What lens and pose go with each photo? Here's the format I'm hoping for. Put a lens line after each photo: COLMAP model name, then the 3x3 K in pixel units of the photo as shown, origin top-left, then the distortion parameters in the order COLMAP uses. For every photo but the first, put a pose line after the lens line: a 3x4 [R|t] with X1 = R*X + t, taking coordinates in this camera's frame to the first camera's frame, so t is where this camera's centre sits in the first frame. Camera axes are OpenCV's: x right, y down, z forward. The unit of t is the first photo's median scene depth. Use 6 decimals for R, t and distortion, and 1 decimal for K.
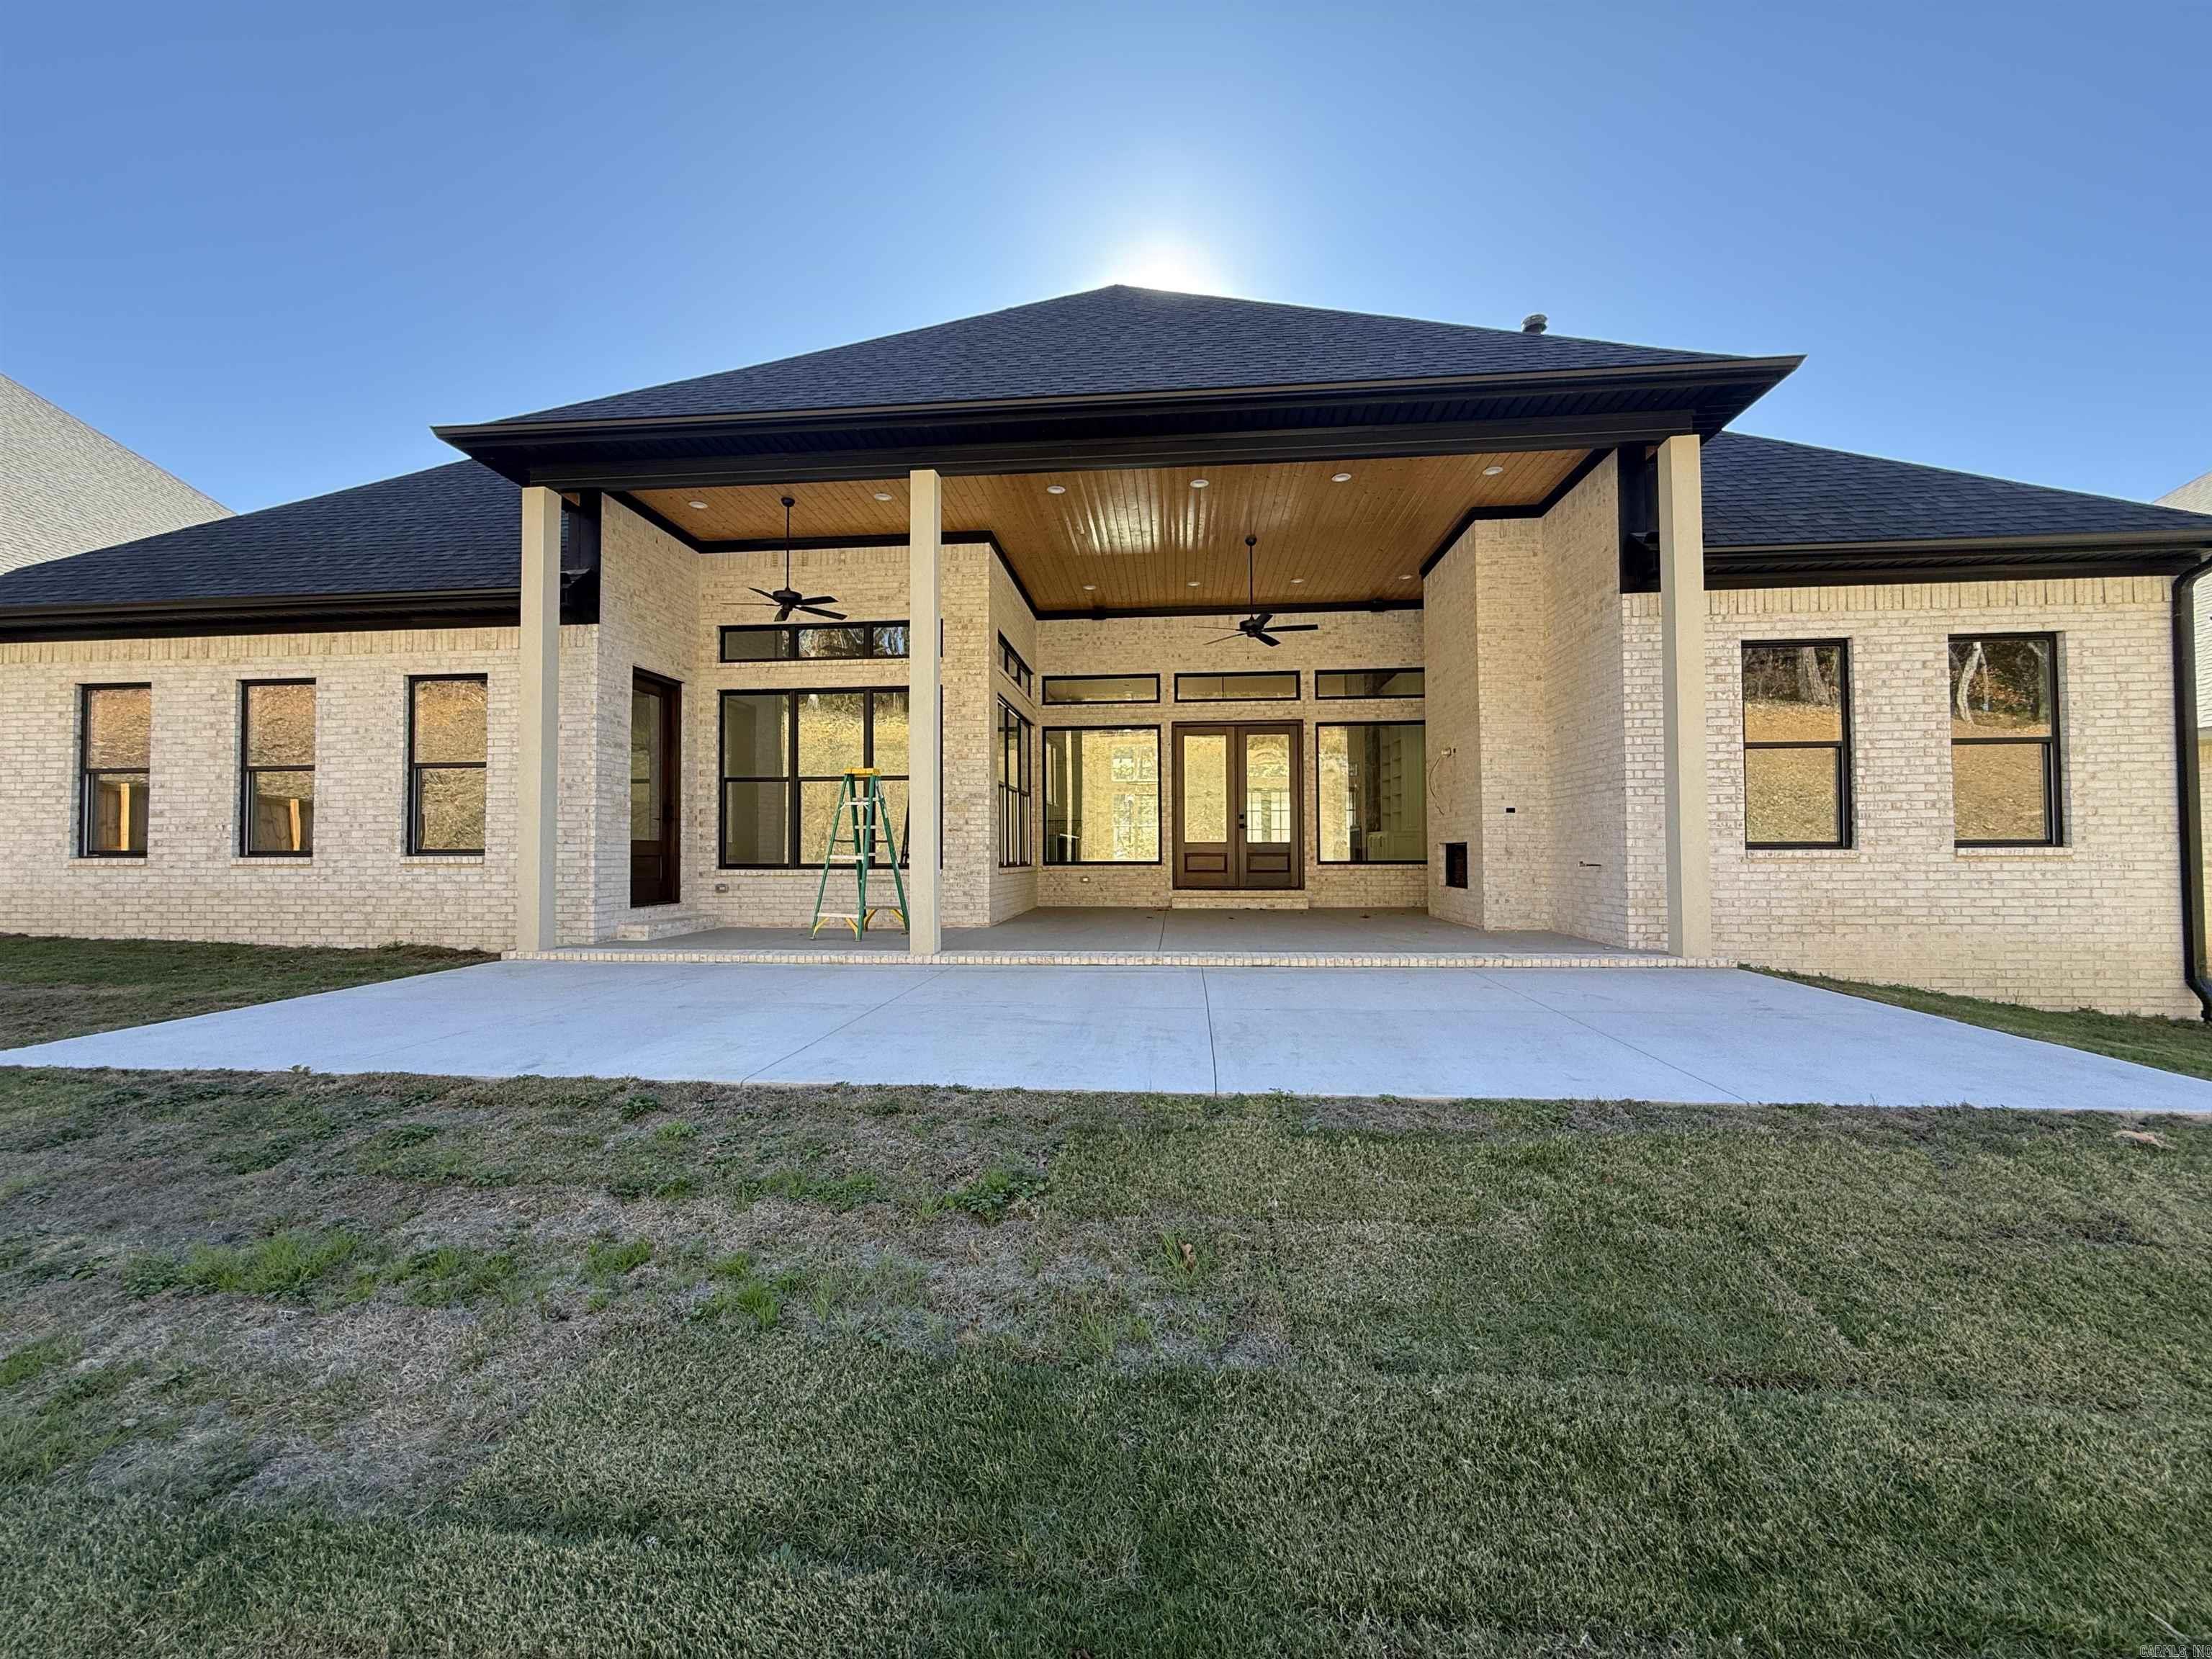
lens RADIAL K [[888.4, 0, 1102.5], [0, 888.4, 830.6], [0, 0, 1]] dist [-0.000697, 0.000146]
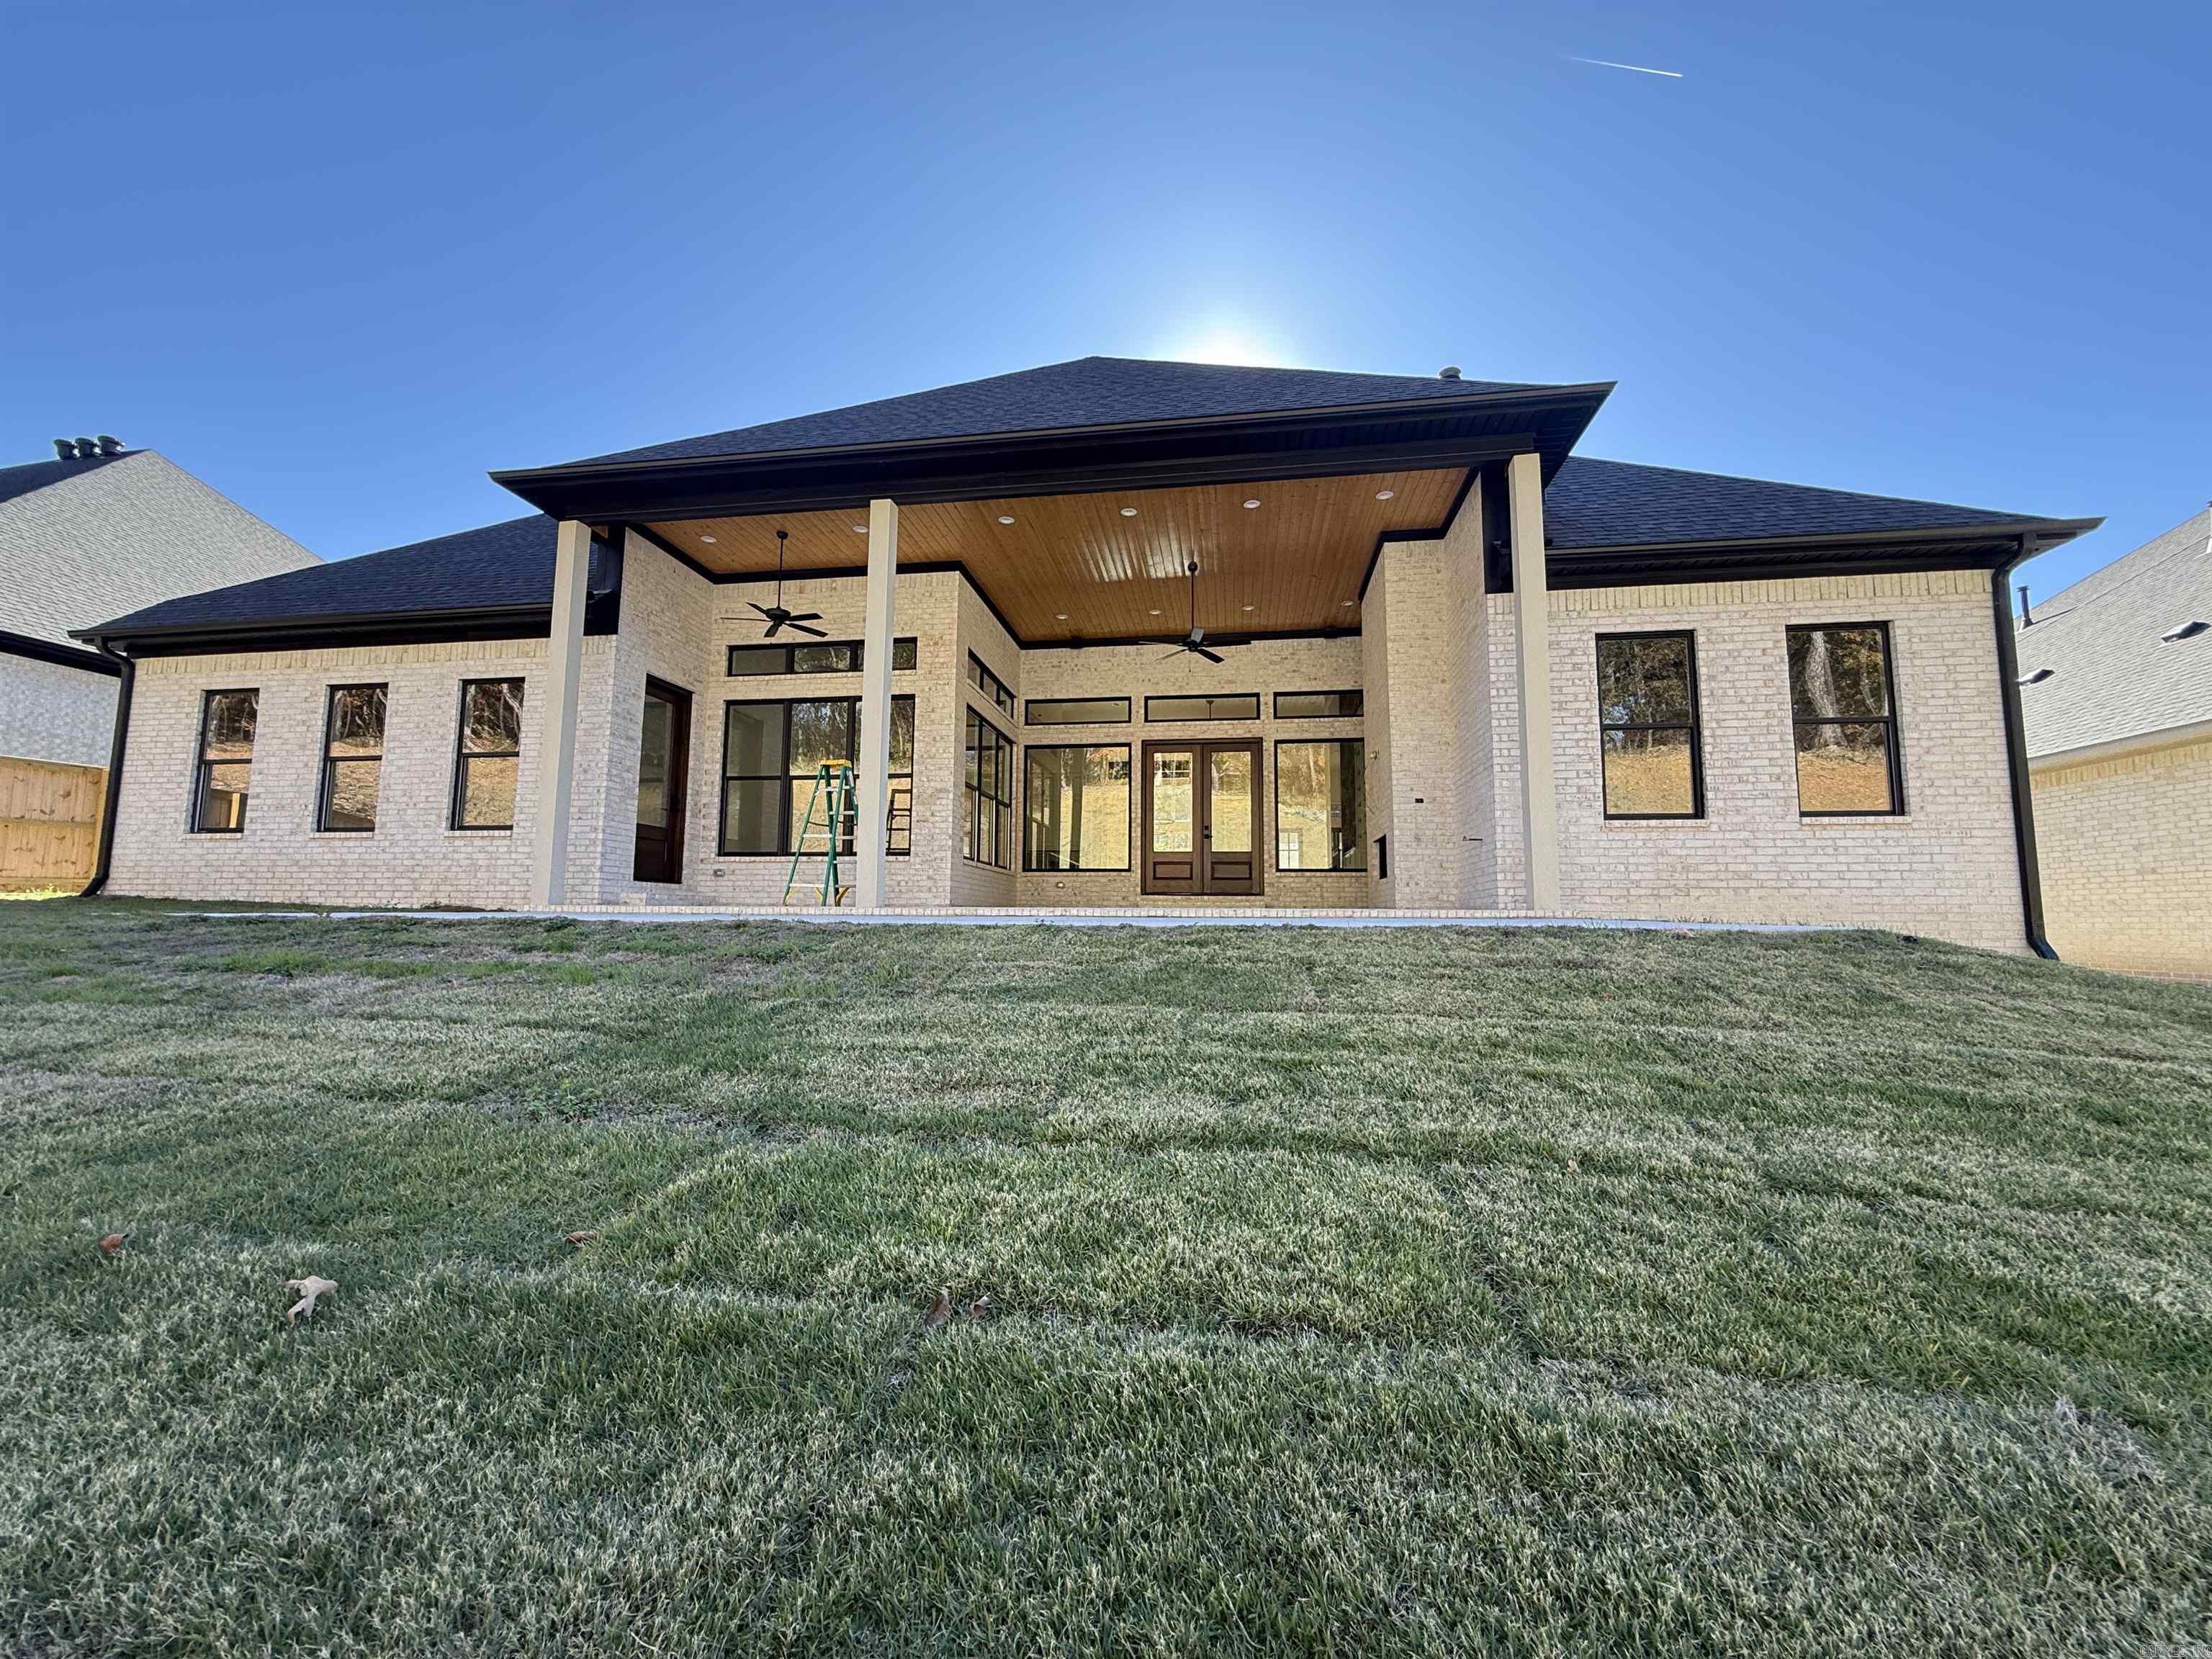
lens RADIAL K [[888.4, 0, 1102.5], [0, 888.4, 829.2], [0, 0, 1]] dist [-0.000697, 0.000146]
pose [[0.997815, 0.006043, -0.065789, 0.153070], [-0.011283, 0.996765, -0.079572, 0.109049], [0.065095, 0.080141, 0.994656, -0.110980]]
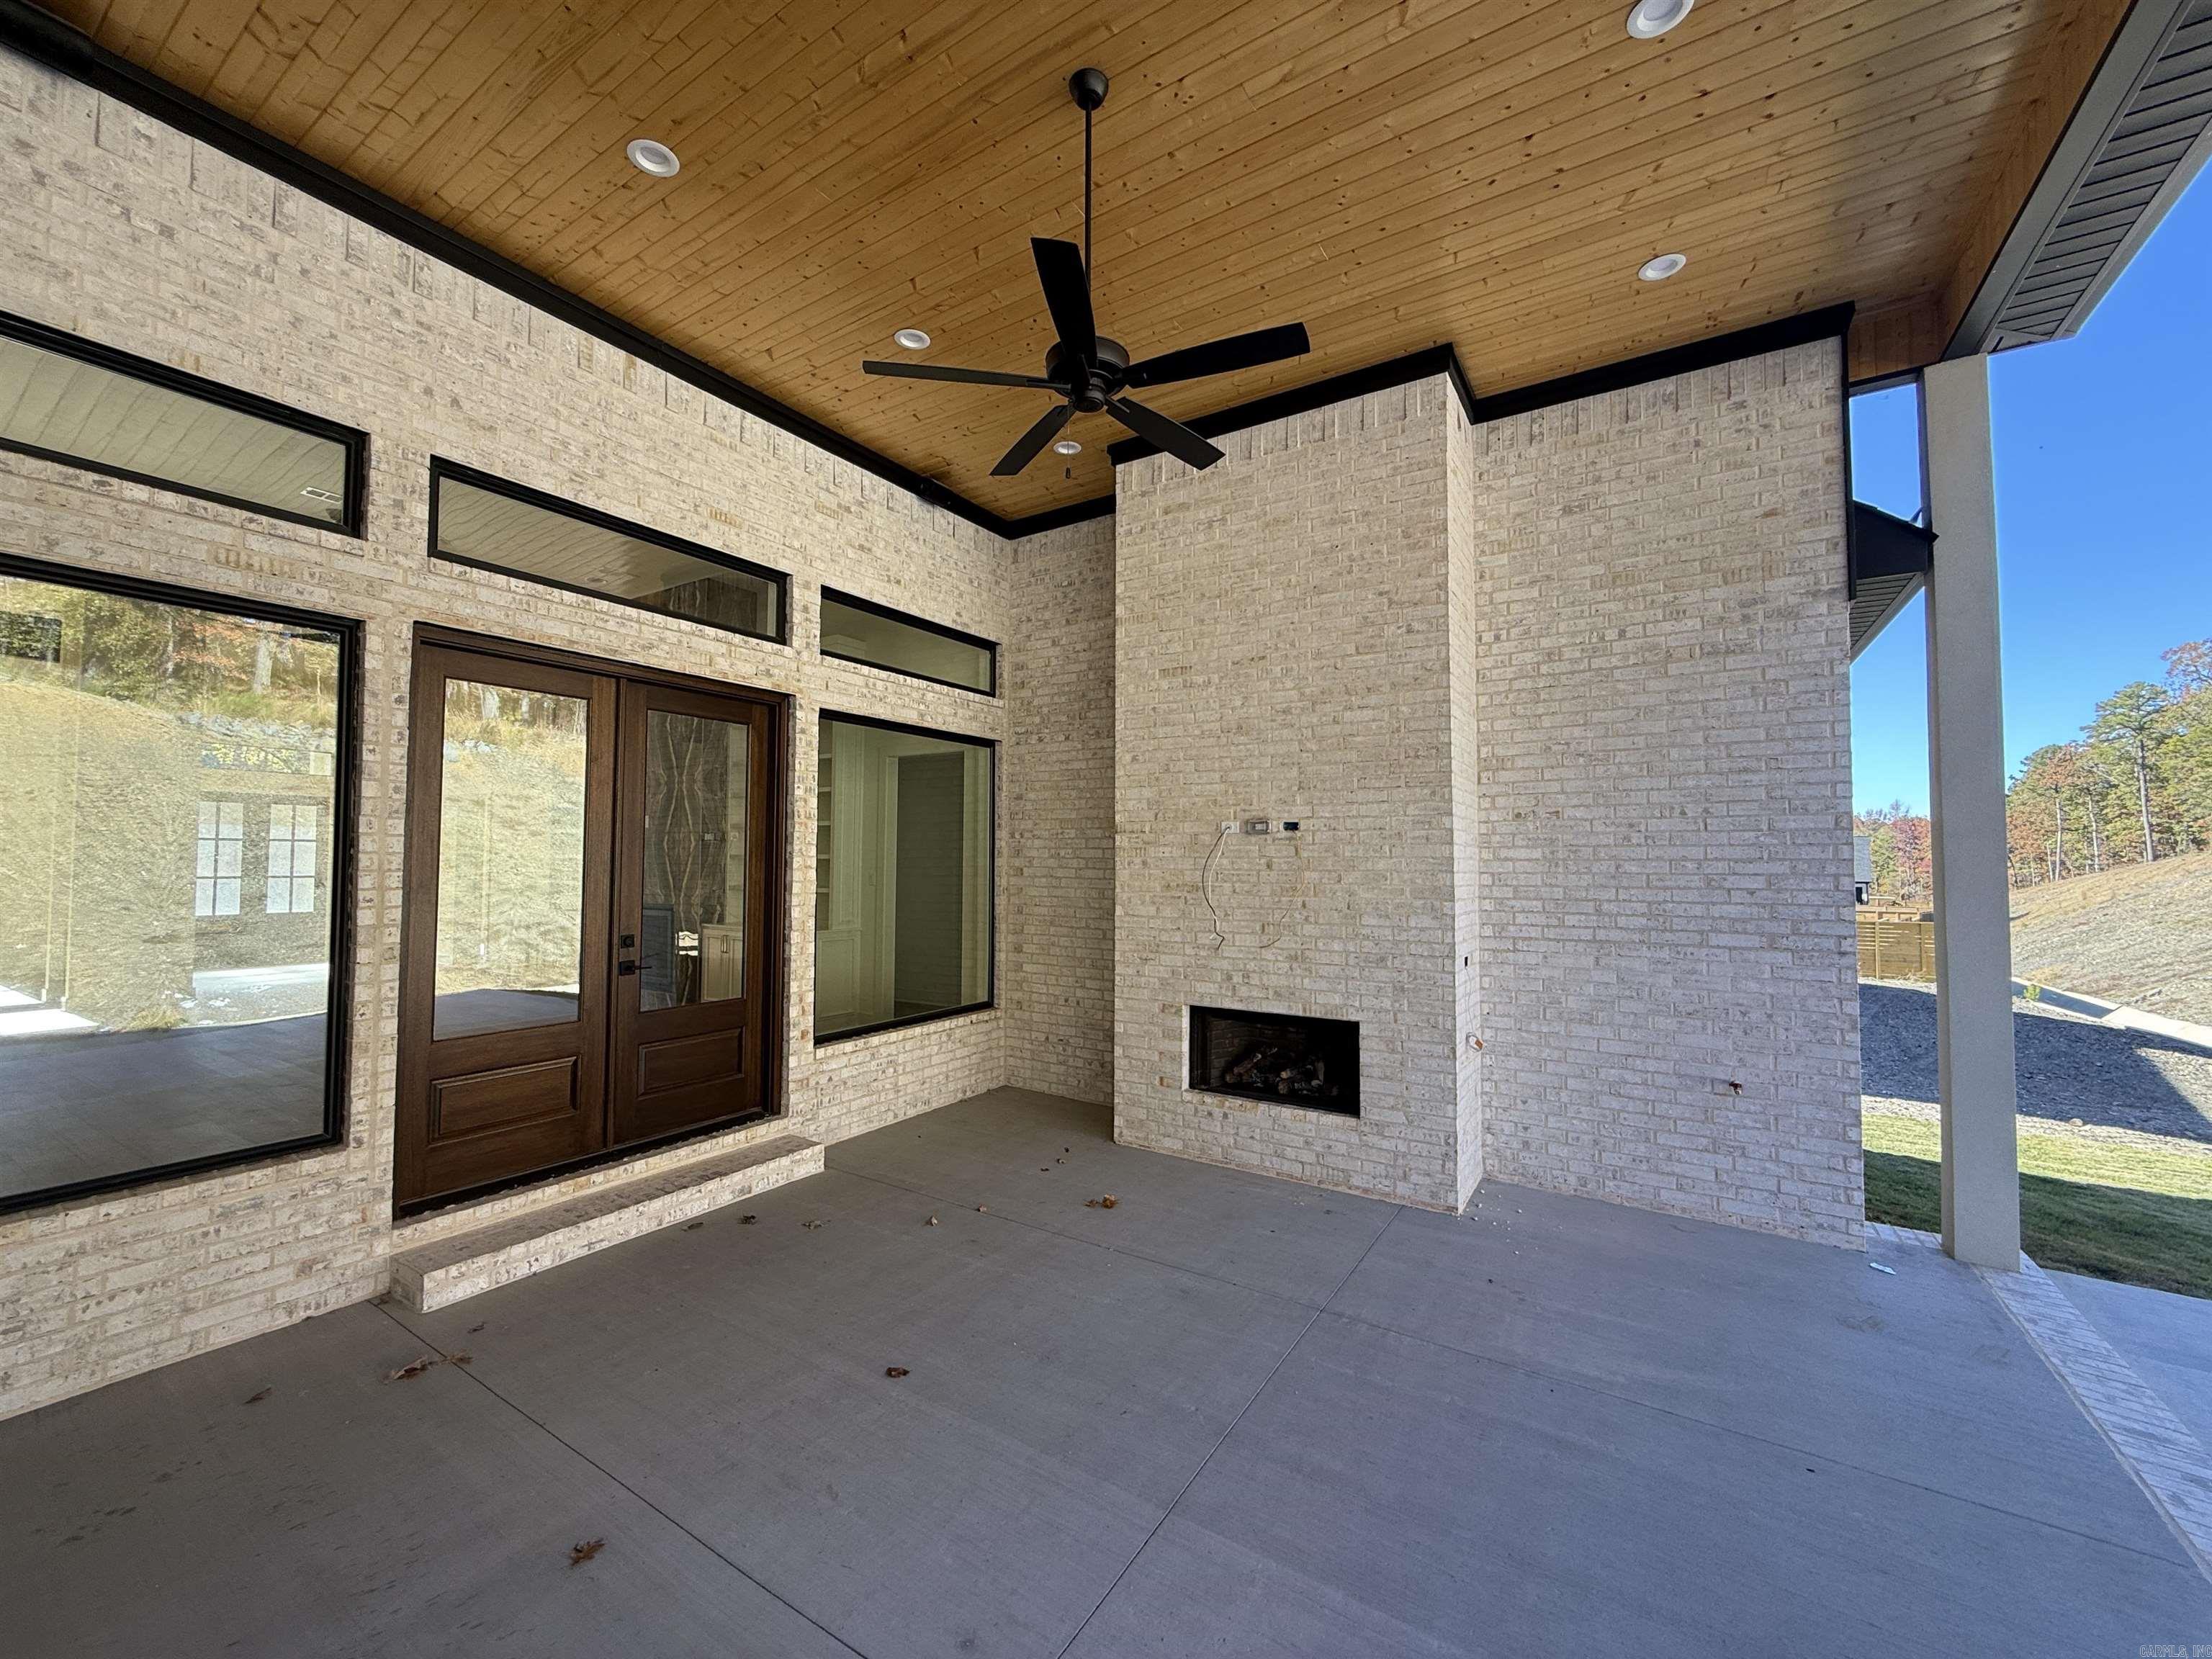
lens RADIAL K [[888.4, 0, 1096.1], [0, 888.4, 829.1], [0, 0, 1]] dist [-0.000697, 0.000146]
pose [[0.451090, 0.043163, 0.891434, -0.106282], [-0.029040, 0.999011, -0.033676, -0.081334], [-0.892006, -0.010697, 0.451897, 1.025048]]
